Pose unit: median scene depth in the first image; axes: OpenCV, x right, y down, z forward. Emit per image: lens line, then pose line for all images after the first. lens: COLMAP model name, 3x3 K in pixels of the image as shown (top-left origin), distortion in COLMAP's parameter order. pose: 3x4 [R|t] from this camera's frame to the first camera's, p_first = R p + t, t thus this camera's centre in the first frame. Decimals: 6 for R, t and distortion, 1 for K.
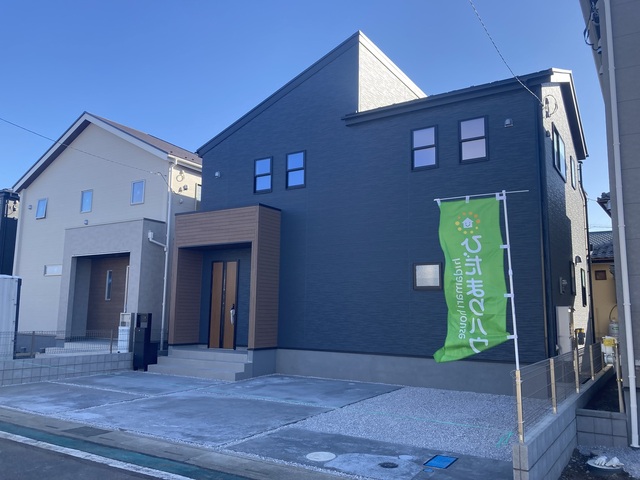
lens RADIAL K [[525.3, 0, 321.0], [0, 525.3, 240.6], [0, 0, 1]] dist [0.002848, -0.006404]
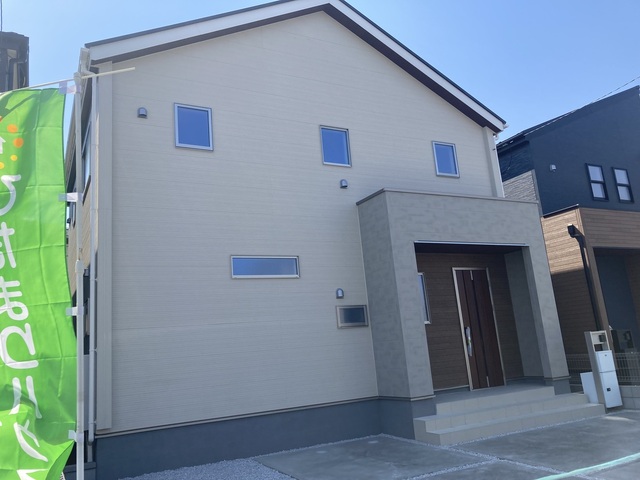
lens RADIAL K [[525.3, 0, 318.5], [0, 525.3, 238.8], [0, 0, 1]] dist [0.002848, -0.006404]
pose [[0.504378, 0.127861, 0.853964, -1.220185], [-0.034468, 0.991169, -0.128046, 0.122377], [-0.862795, 0.035150, 0.504331, 0.999571]]
